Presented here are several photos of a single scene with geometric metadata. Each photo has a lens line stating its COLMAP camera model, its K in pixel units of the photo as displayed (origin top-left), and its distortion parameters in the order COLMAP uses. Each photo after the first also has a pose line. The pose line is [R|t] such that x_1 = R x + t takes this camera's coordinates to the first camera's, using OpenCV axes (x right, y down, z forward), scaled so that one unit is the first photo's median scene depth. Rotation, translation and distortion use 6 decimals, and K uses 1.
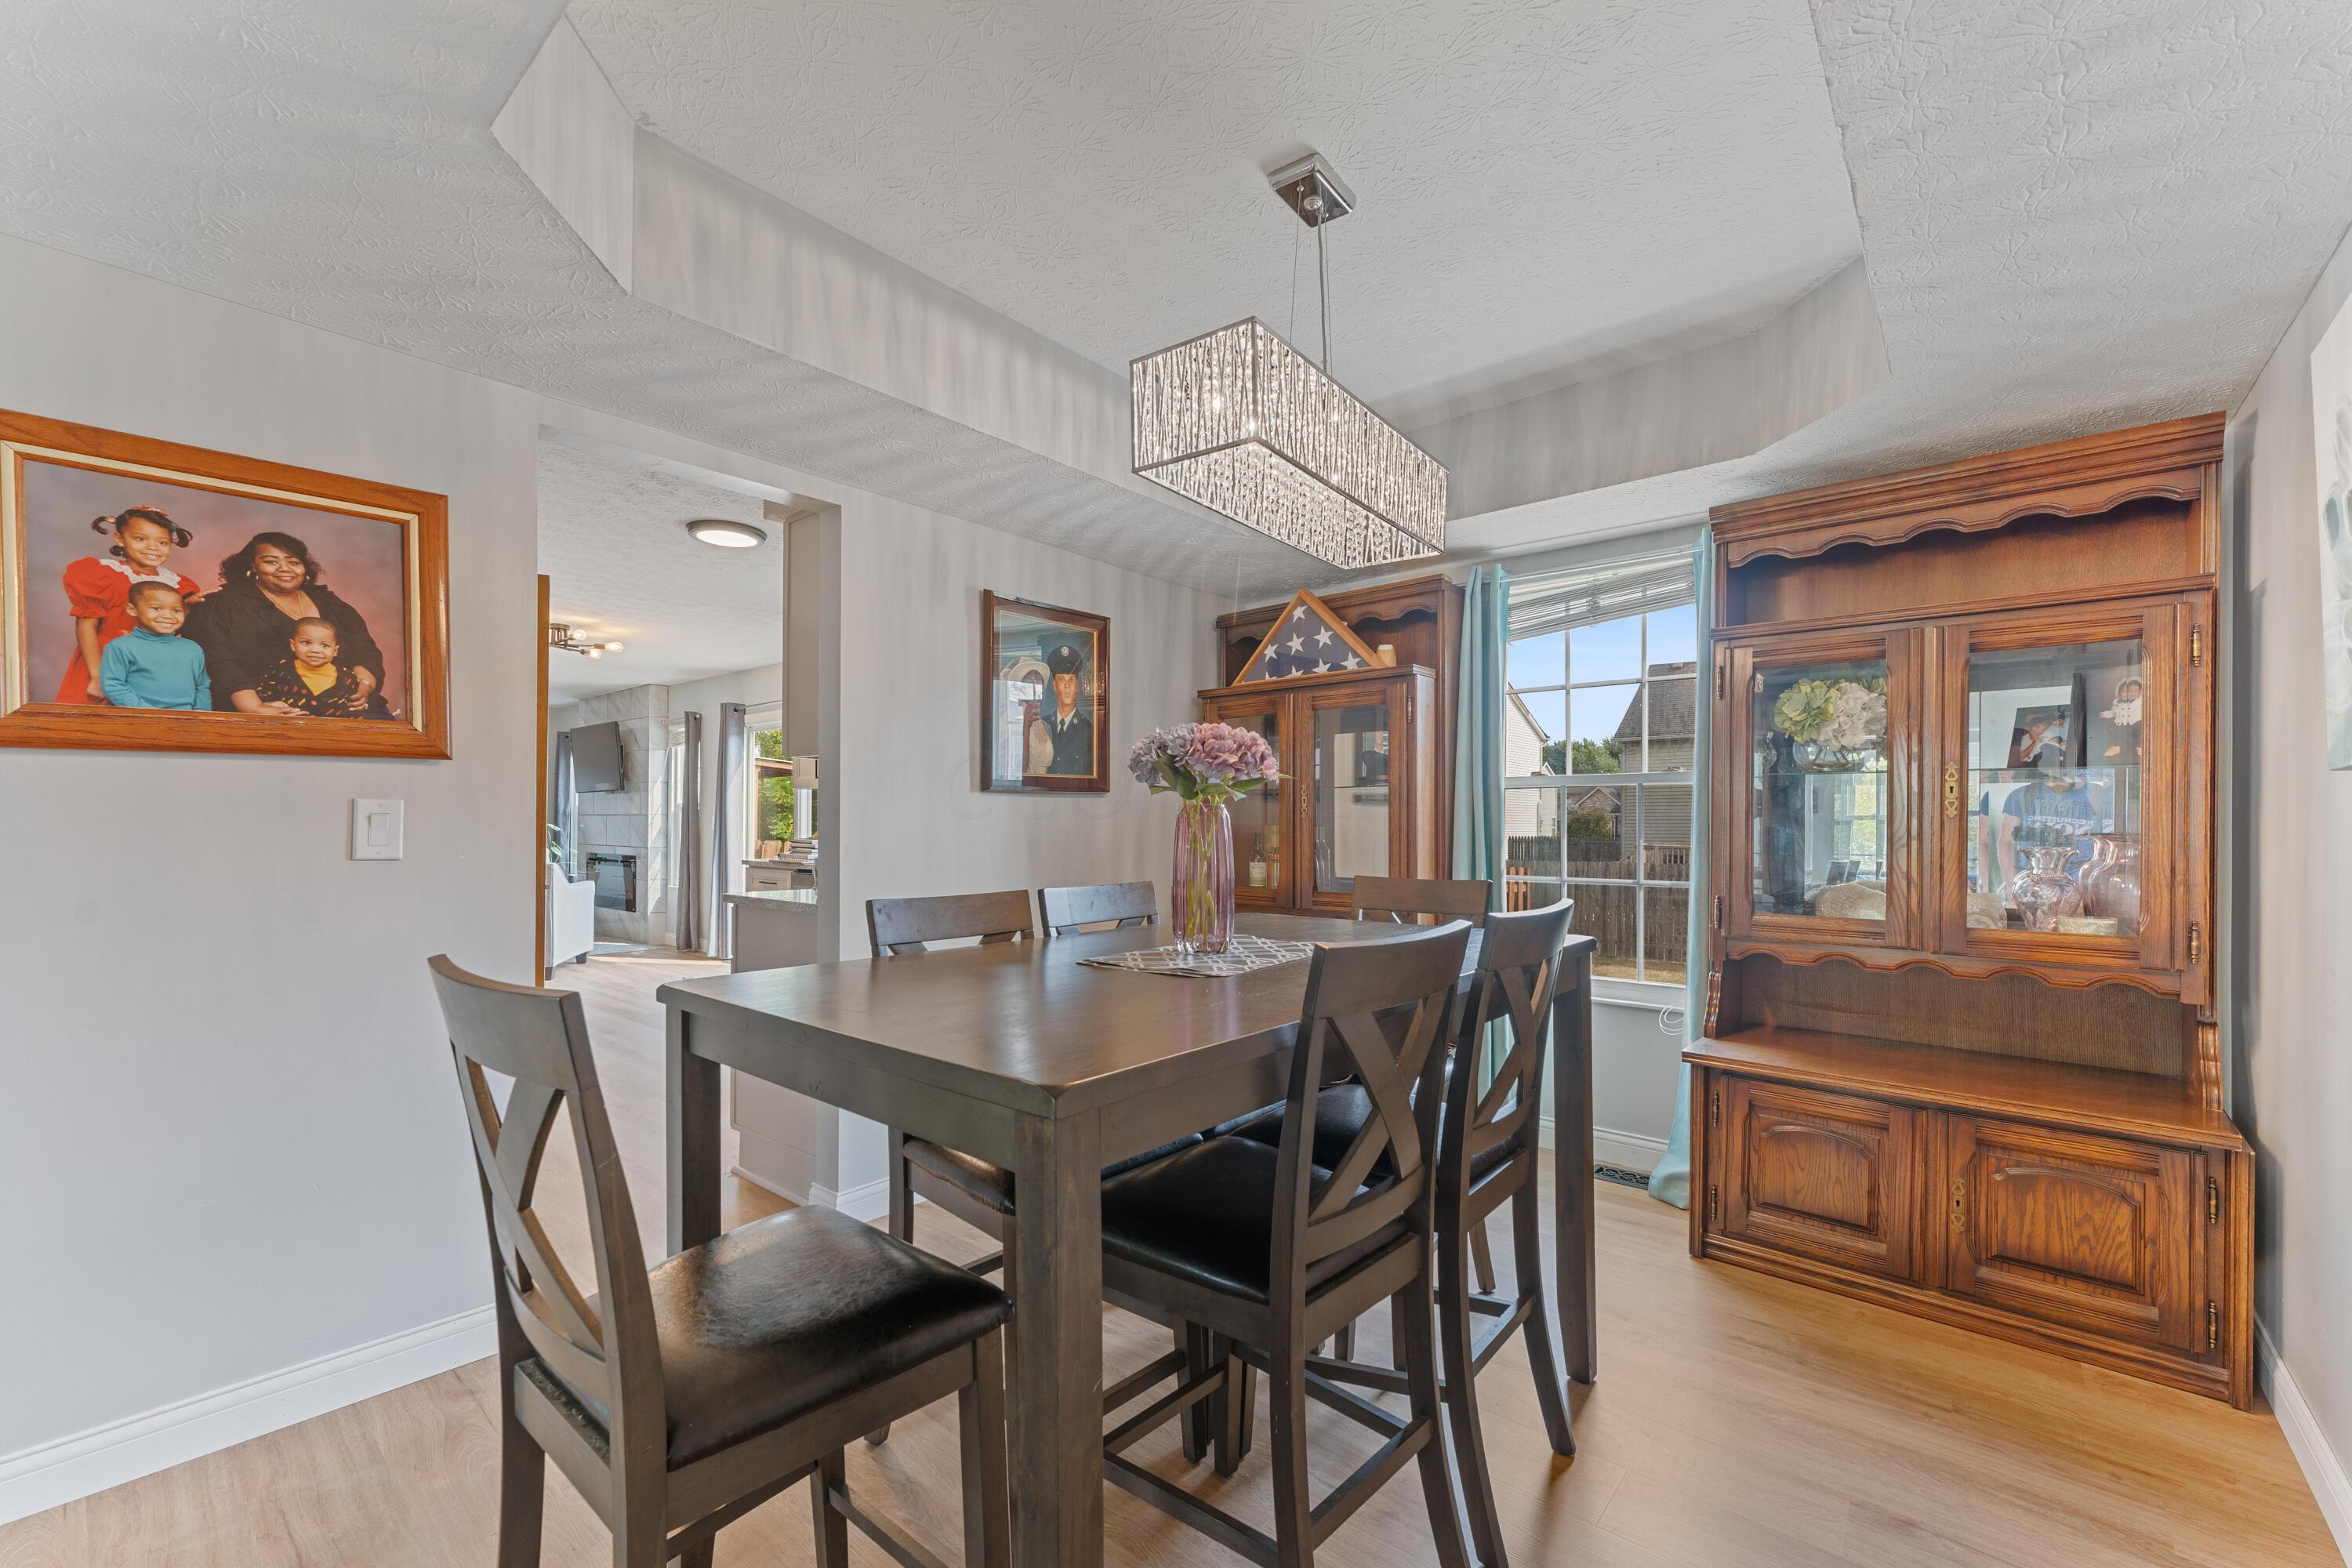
lens RADIAL K [[964.5, 0, 1172.5], [0, 964.5, 821.5], [0, 0, 1]] dist [-0.008654, 0.001280]
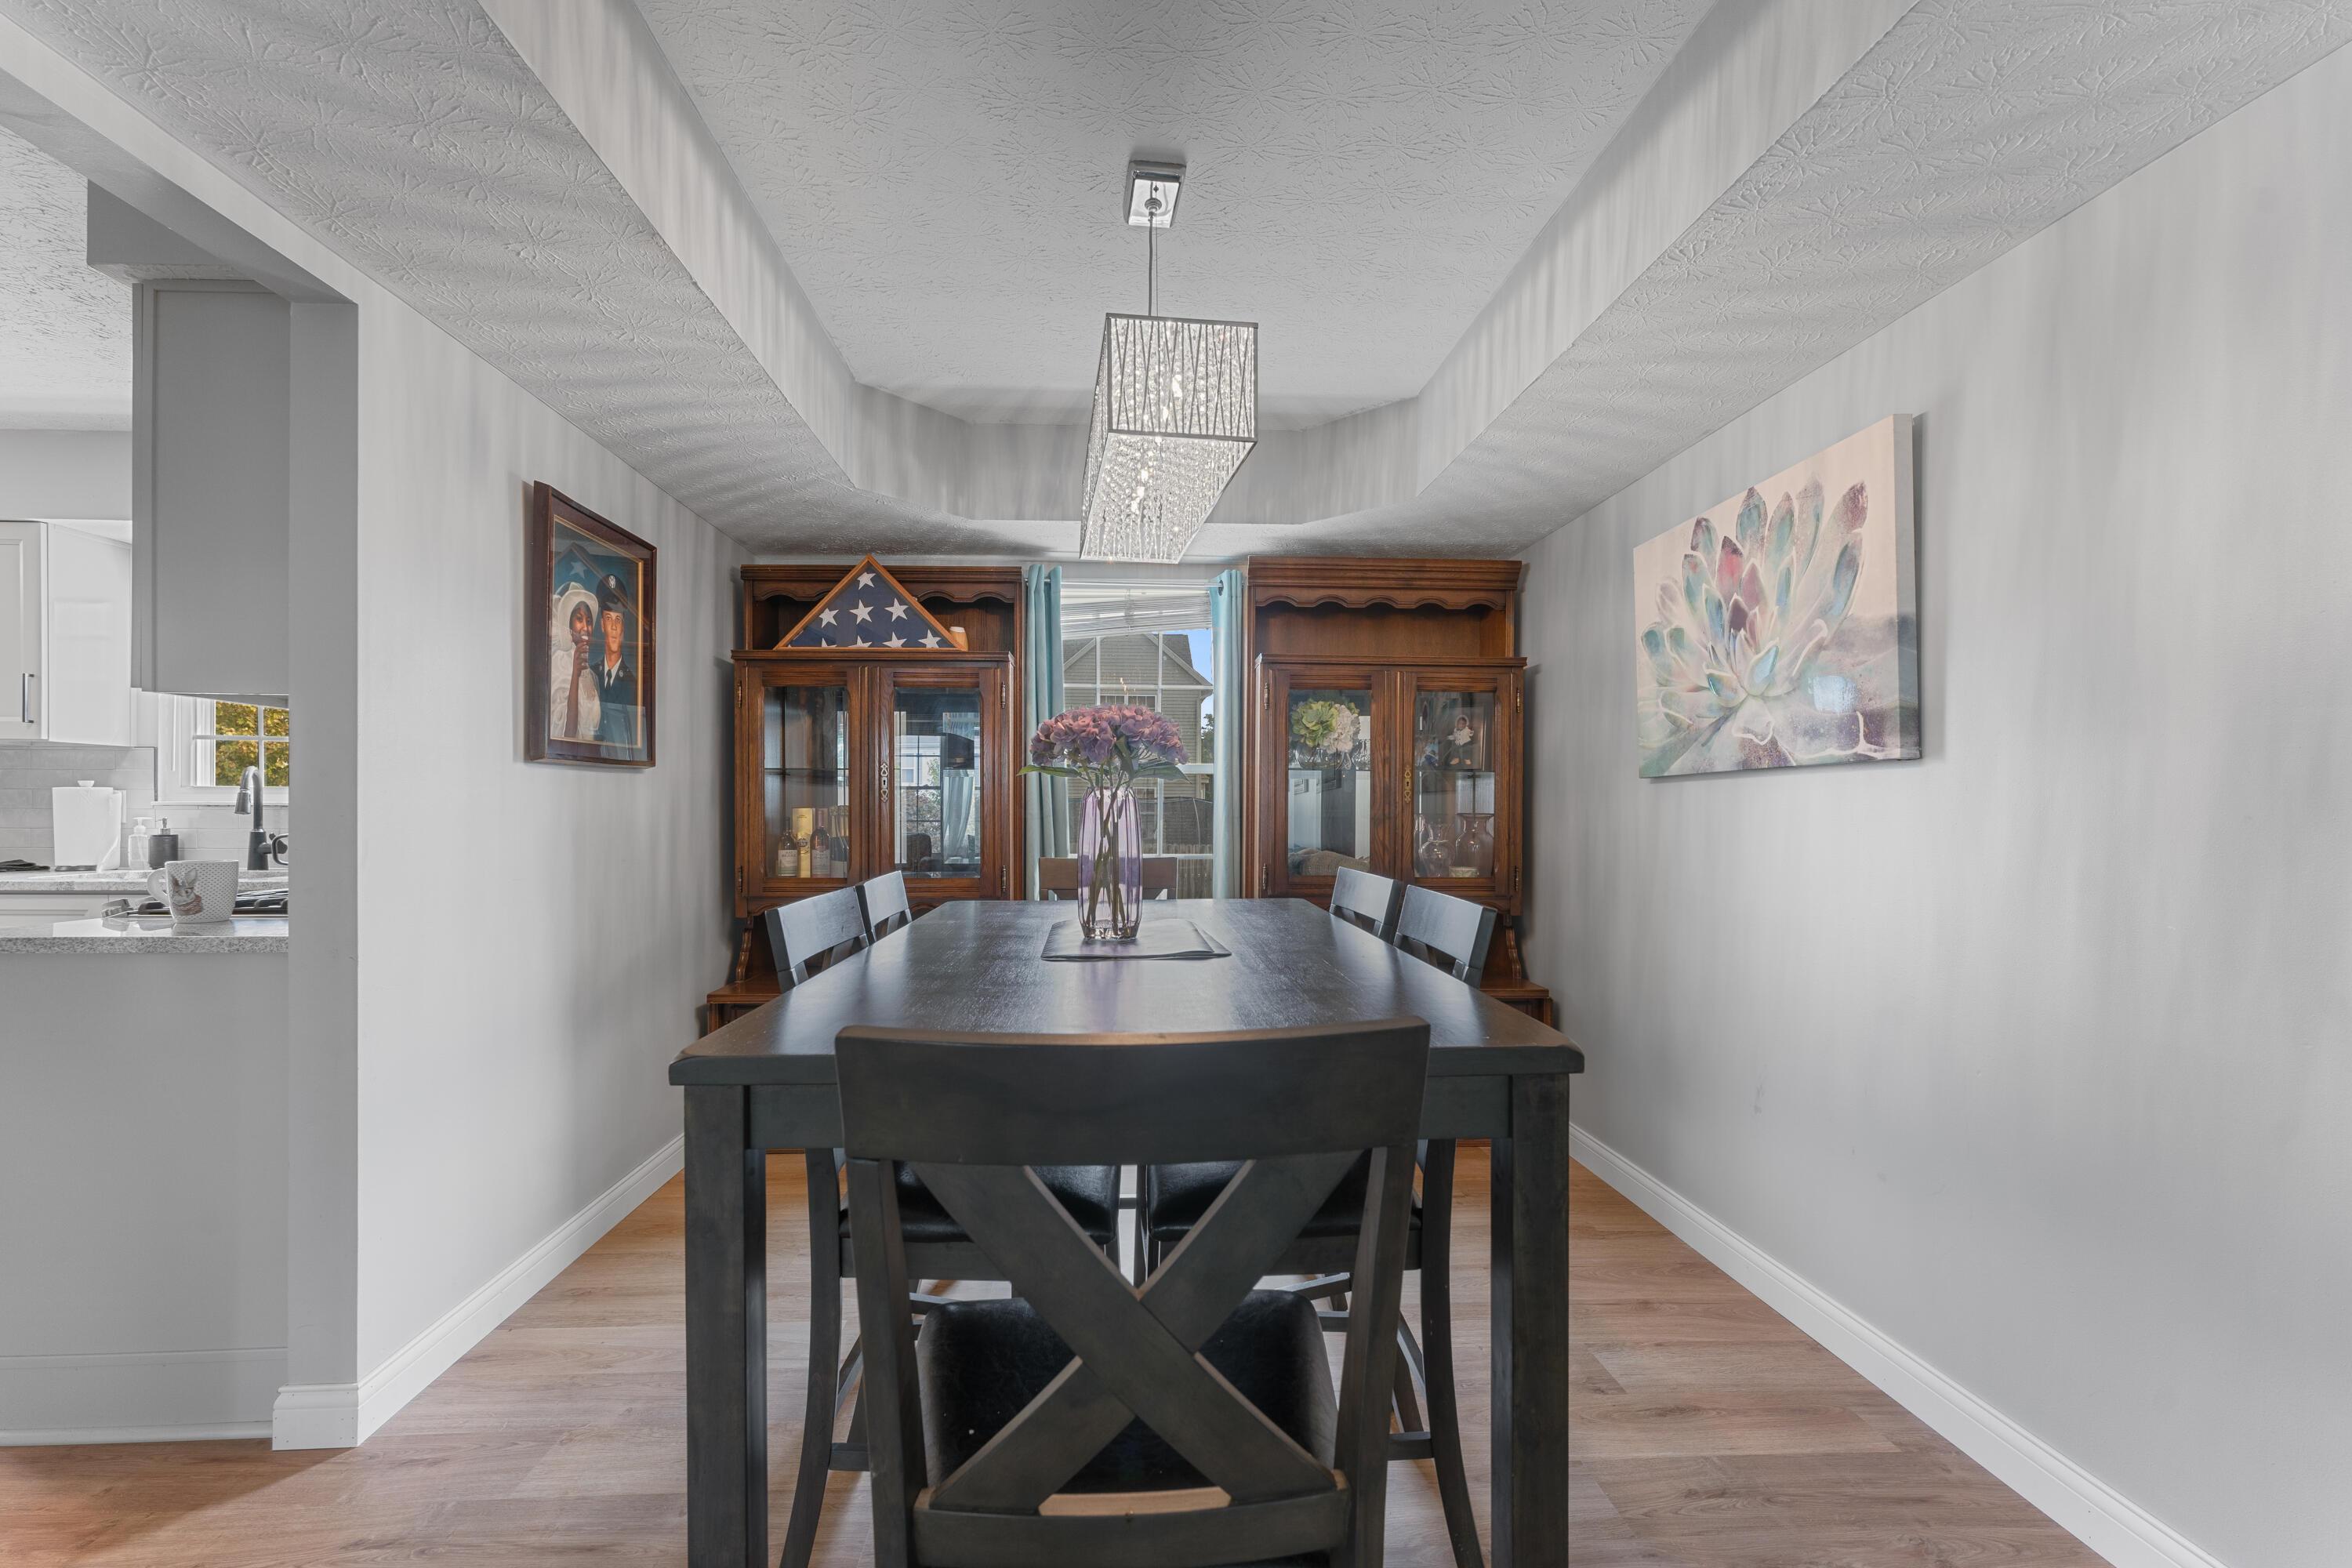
lens RADIAL K [[964.5, 0, 1175.7], [0, 964.5, 803.3], [0, 0, 1]] dist [-0.008654, 0.001280]
pose [[0.714511, 0.004155, 0.699612, -0.325278], [-0.001775, 0.999990, -0.004126, 0.002167], [-0.699622, 0.001706, 0.714511, 0.139883]]
